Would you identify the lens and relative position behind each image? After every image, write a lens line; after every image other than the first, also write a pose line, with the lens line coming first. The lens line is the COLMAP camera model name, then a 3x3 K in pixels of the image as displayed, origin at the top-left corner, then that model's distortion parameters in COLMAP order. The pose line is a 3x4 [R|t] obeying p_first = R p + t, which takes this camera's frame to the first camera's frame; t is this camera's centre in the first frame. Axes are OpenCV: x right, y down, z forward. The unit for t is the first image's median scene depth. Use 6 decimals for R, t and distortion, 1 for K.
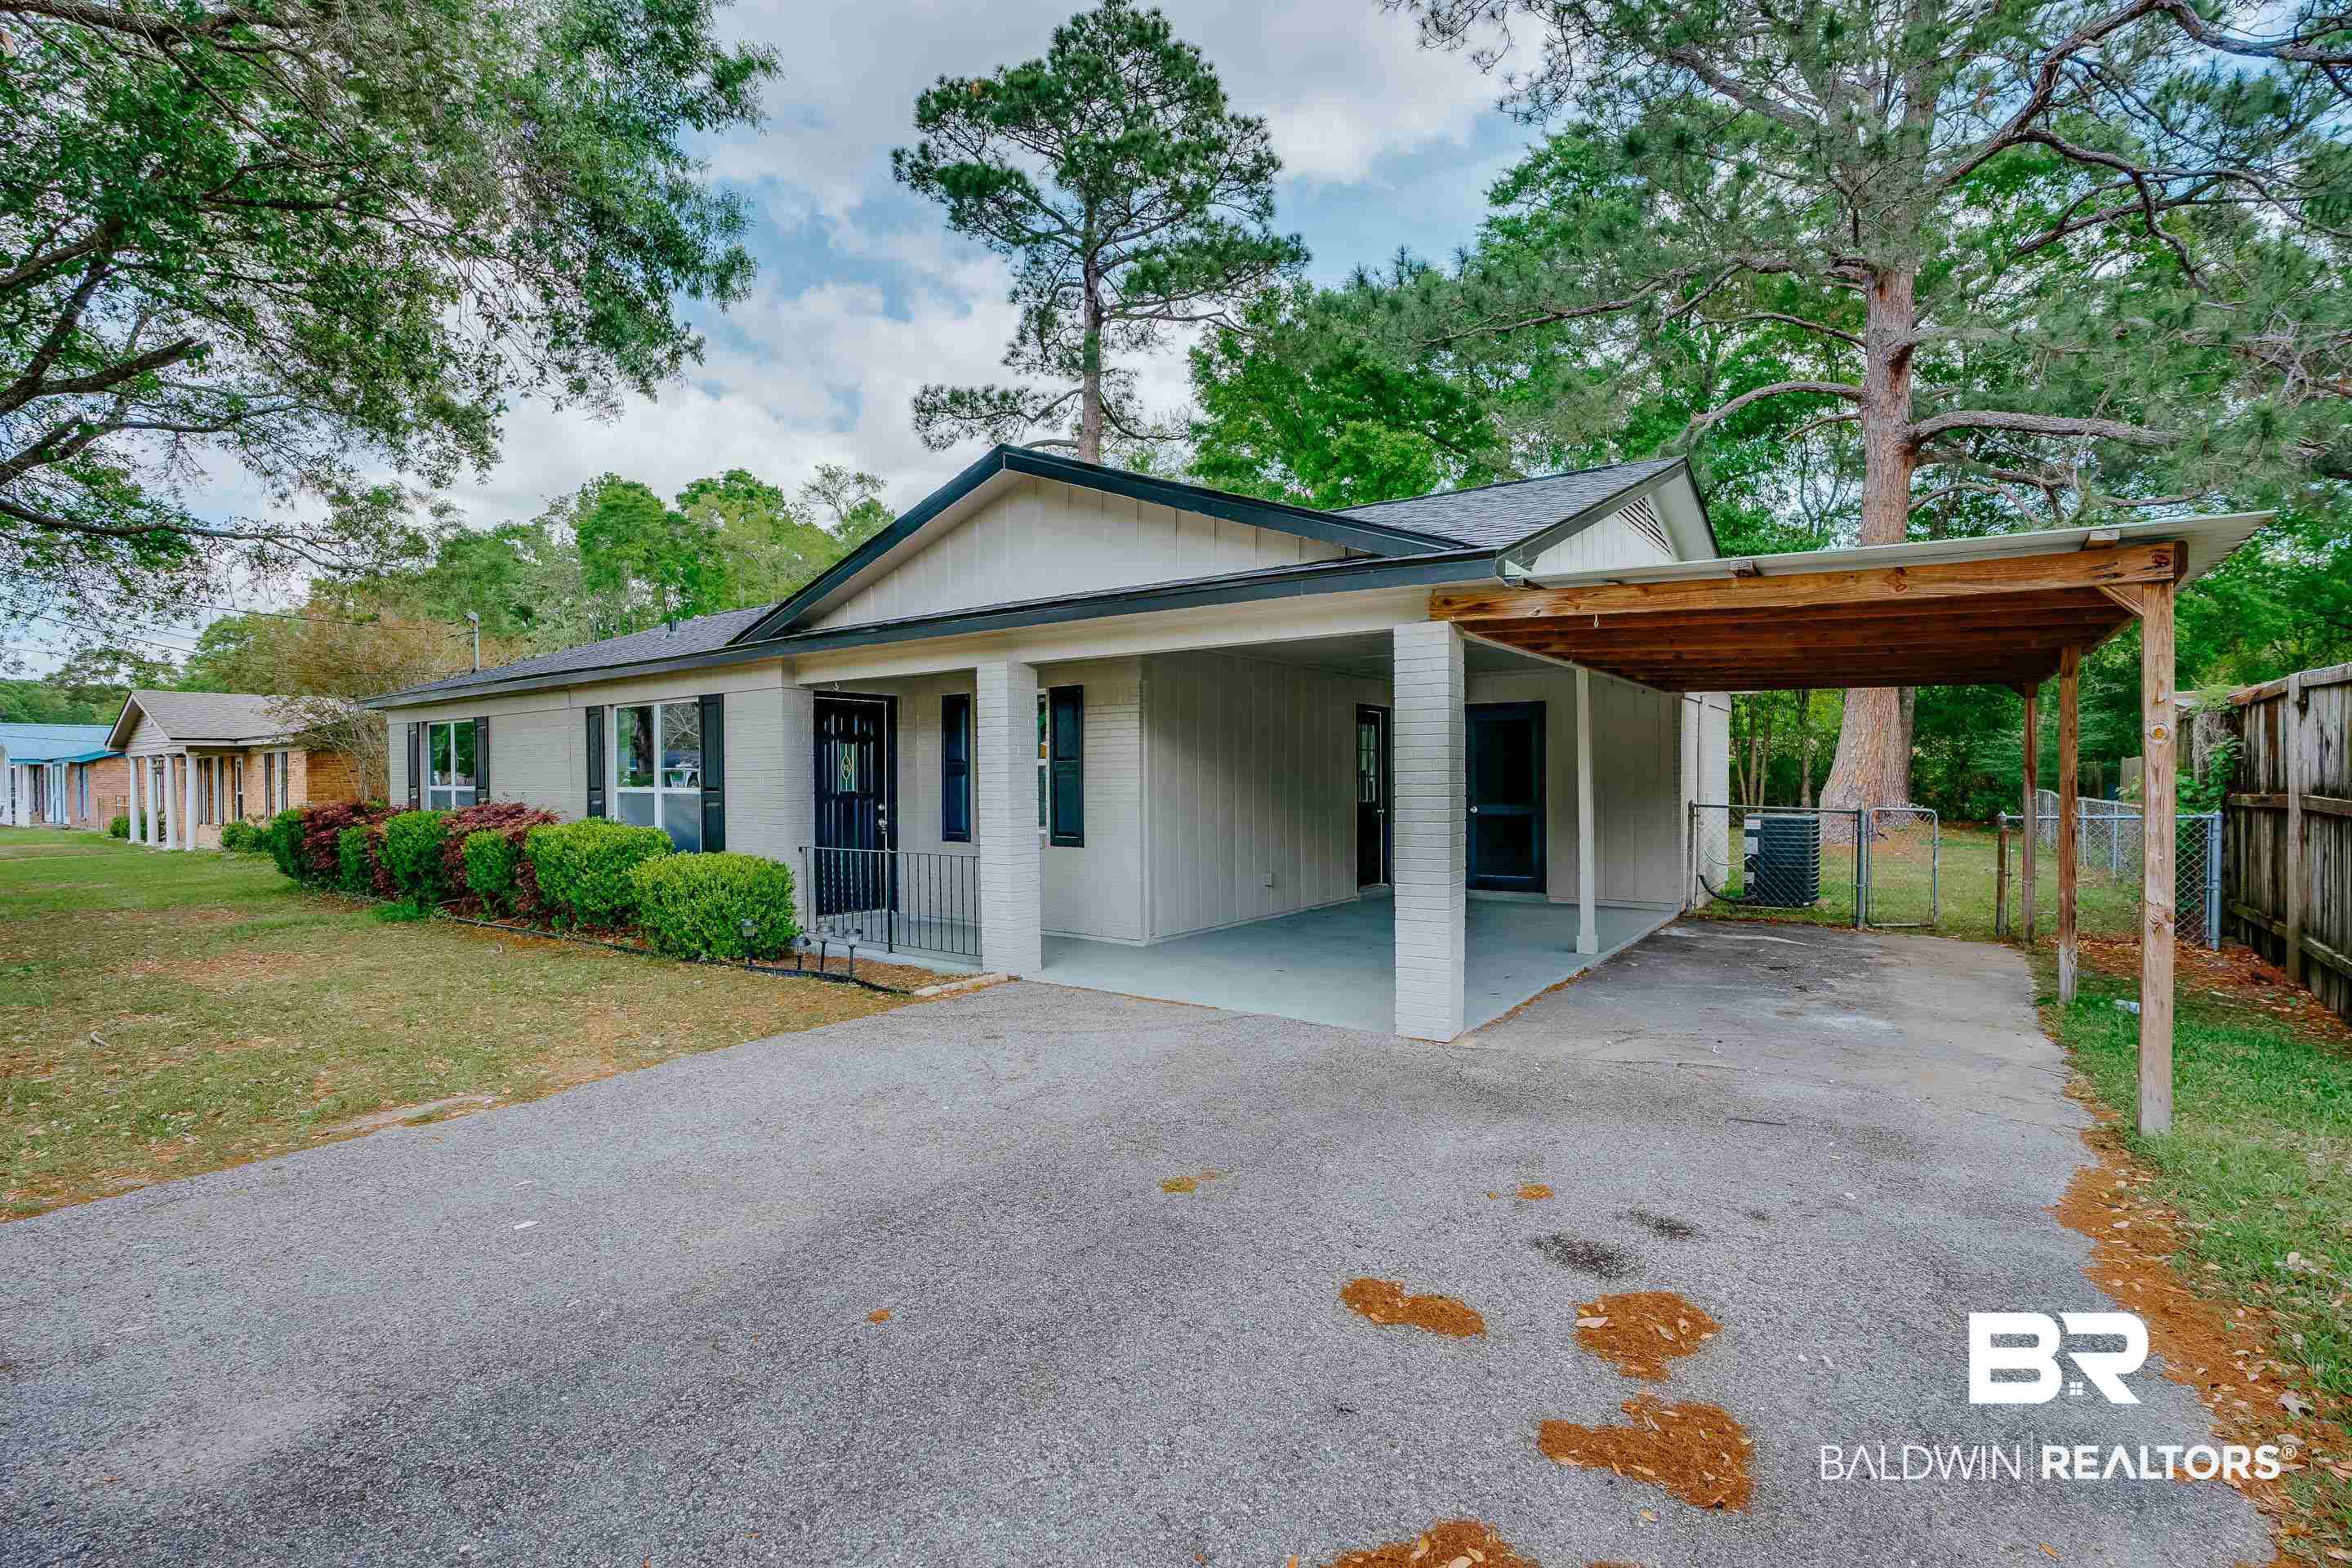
lens RADIAL K [[1052.5, 0, 1178.8], [0, 1052.5, 788.5], [0, 0, 1]] dist [-0.035299, 0.000164]
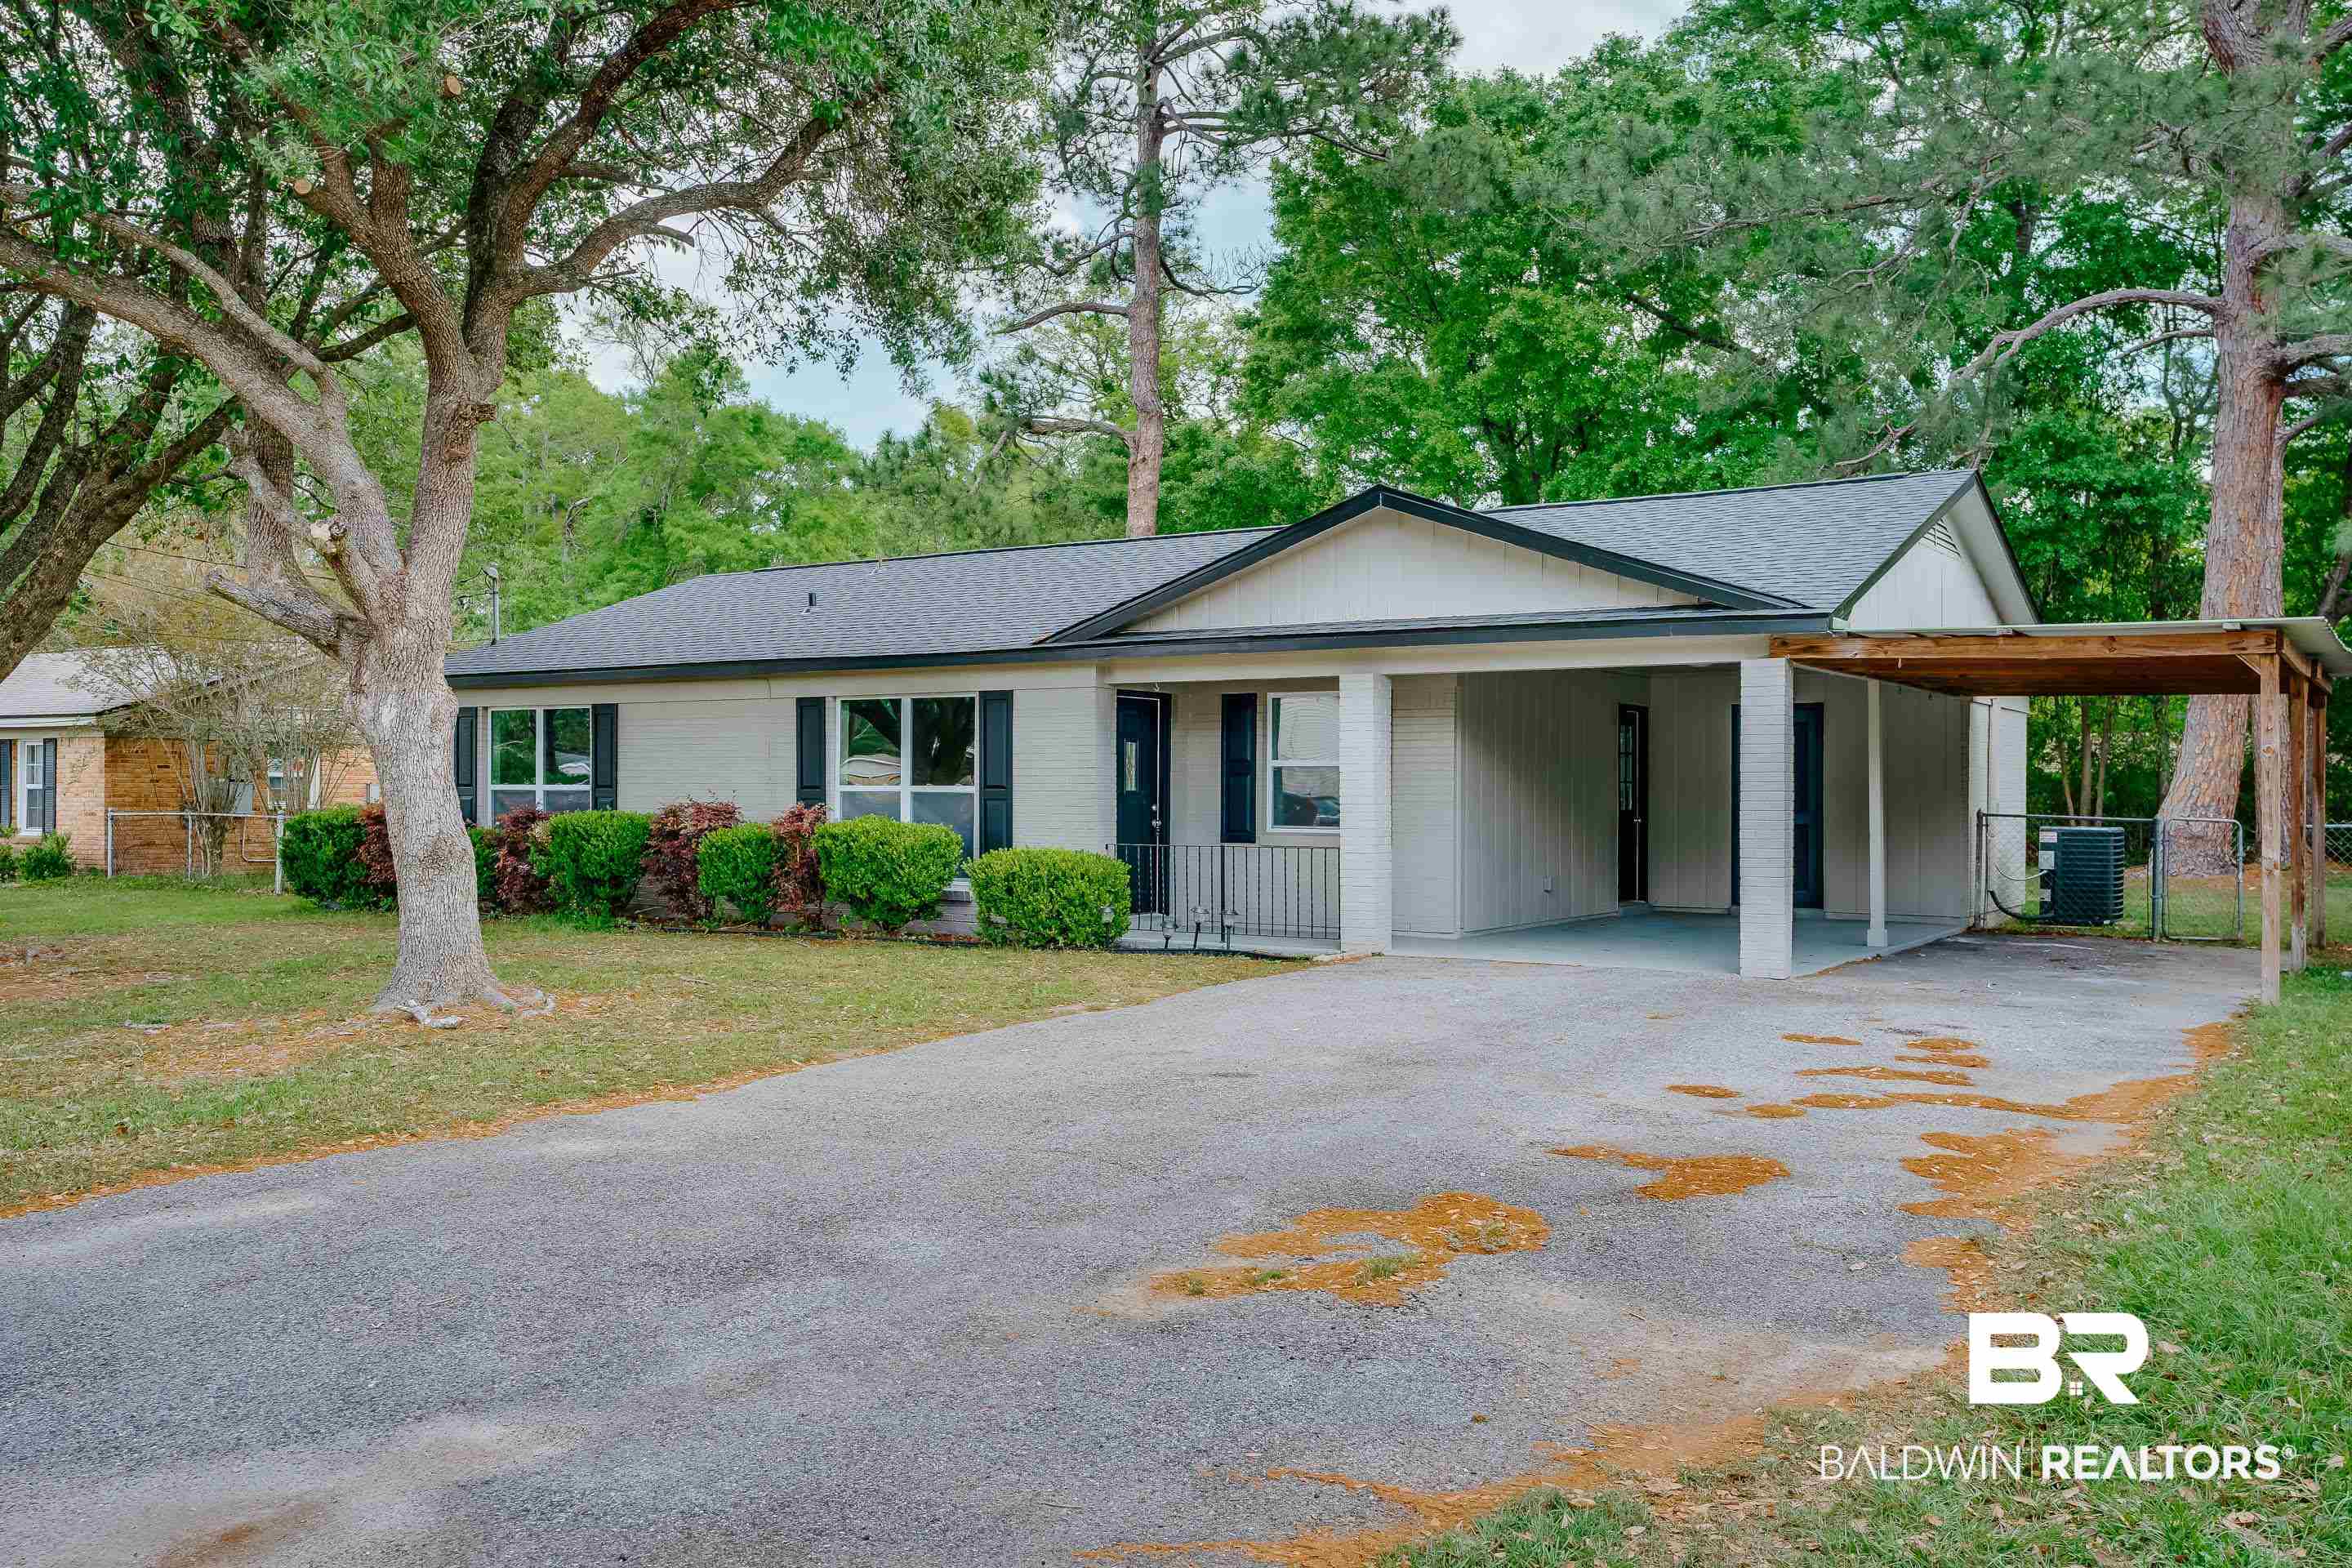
lens RADIAL K [[1863.7, 0, 1179.2], [0, 1863.7, 789.3], [0, 0, 1]] dist [0.068747, -0.007336]
pose [[0.998950, 0.008947, 0.044928, -0.345260], [-0.008349, 0.999874, -0.013492, 0.024773], [-0.045043, 0.013103, 0.998899, -0.749549]]
